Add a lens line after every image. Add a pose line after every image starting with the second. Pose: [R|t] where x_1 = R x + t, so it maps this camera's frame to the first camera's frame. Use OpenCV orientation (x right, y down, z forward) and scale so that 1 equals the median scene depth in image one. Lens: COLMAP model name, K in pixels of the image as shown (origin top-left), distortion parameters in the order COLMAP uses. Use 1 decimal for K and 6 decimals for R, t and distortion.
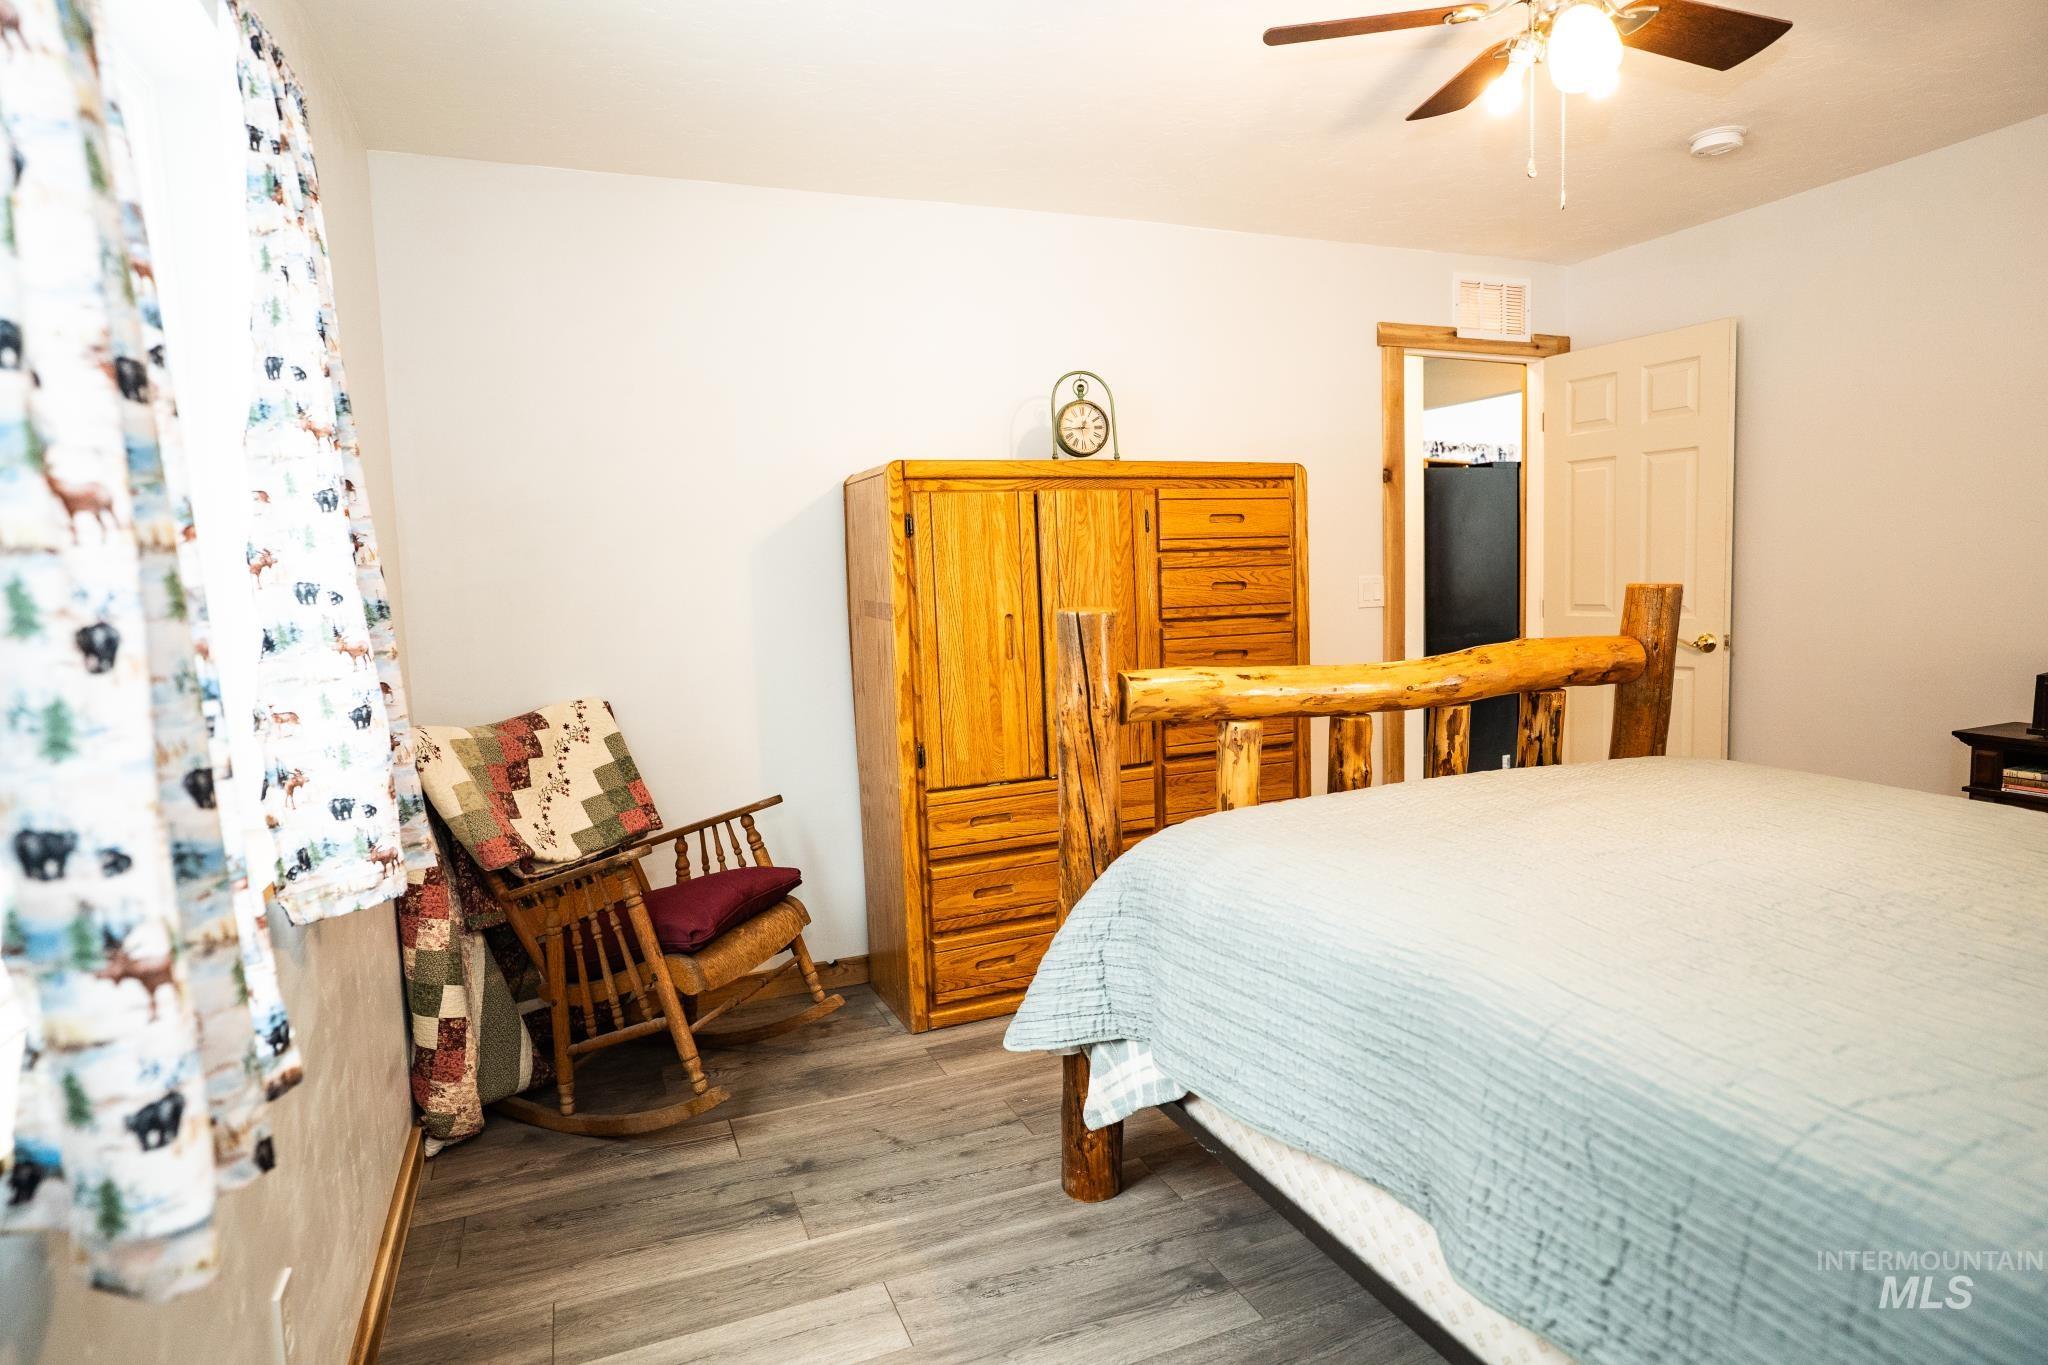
lens RADIAL K [[1125.4, 0, 1025.0], [0, 1125.4, 676.1], [0, 0, 1]] dist [-0.015066, 0.000207]
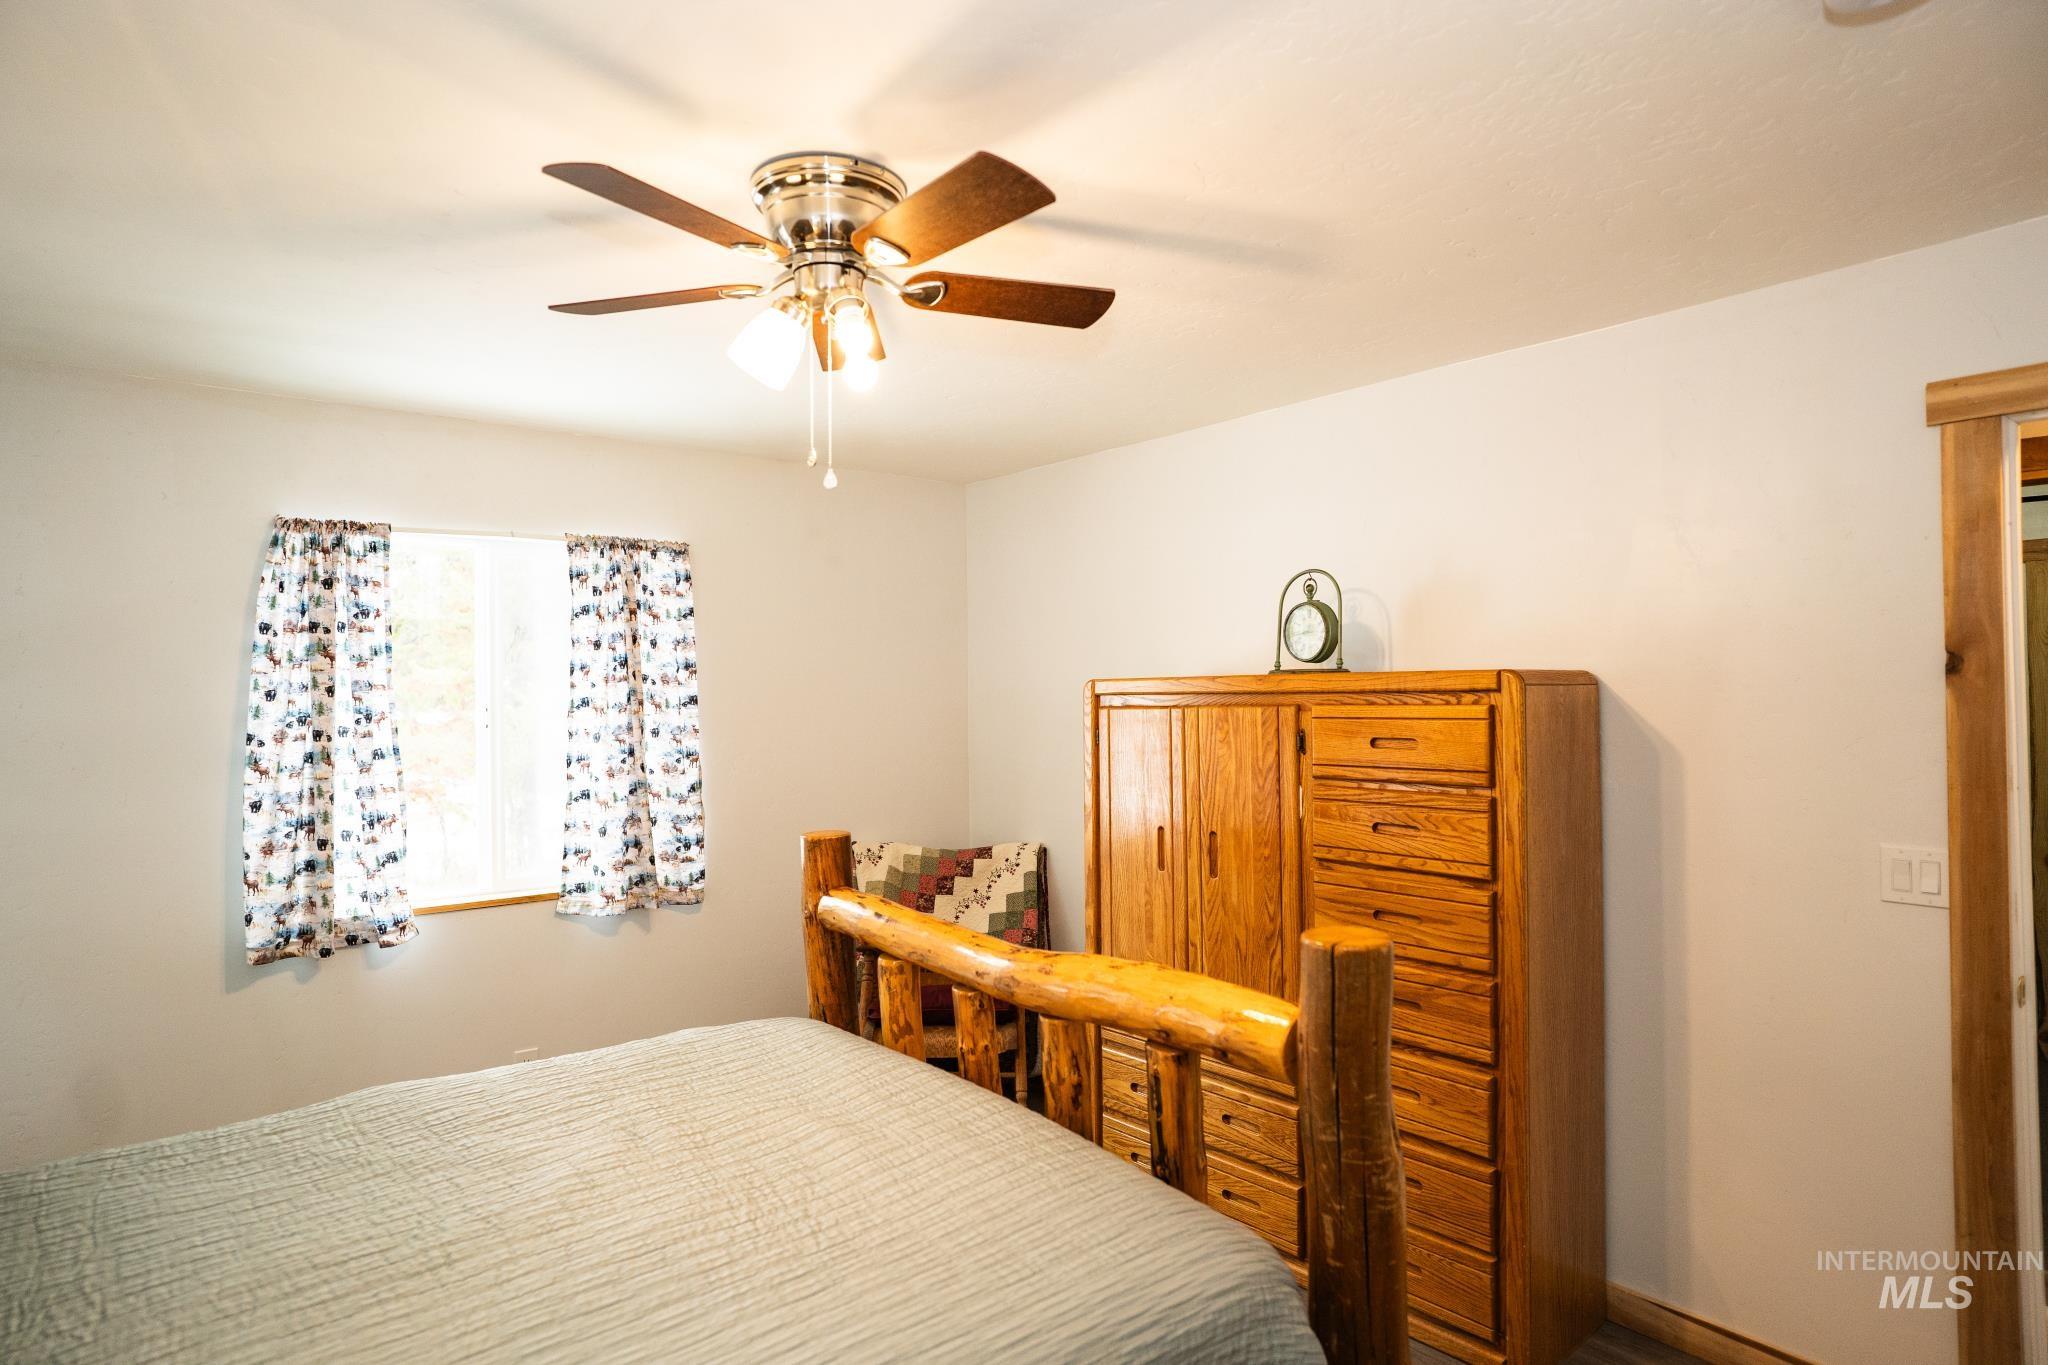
lens RADIAL K [[1125.4, 0, 1023.4], [0, 1125.4, 689.3], [0, 0, 1]] dist [-0.015066, 0.000207]
pose [[0.288786, 0.028364, -0.956973, 0.885003], [-0.087014, 0.996202, 0.003269, -0.164076], [0.953431, 0.082326, 0.290157, 0.545329]]
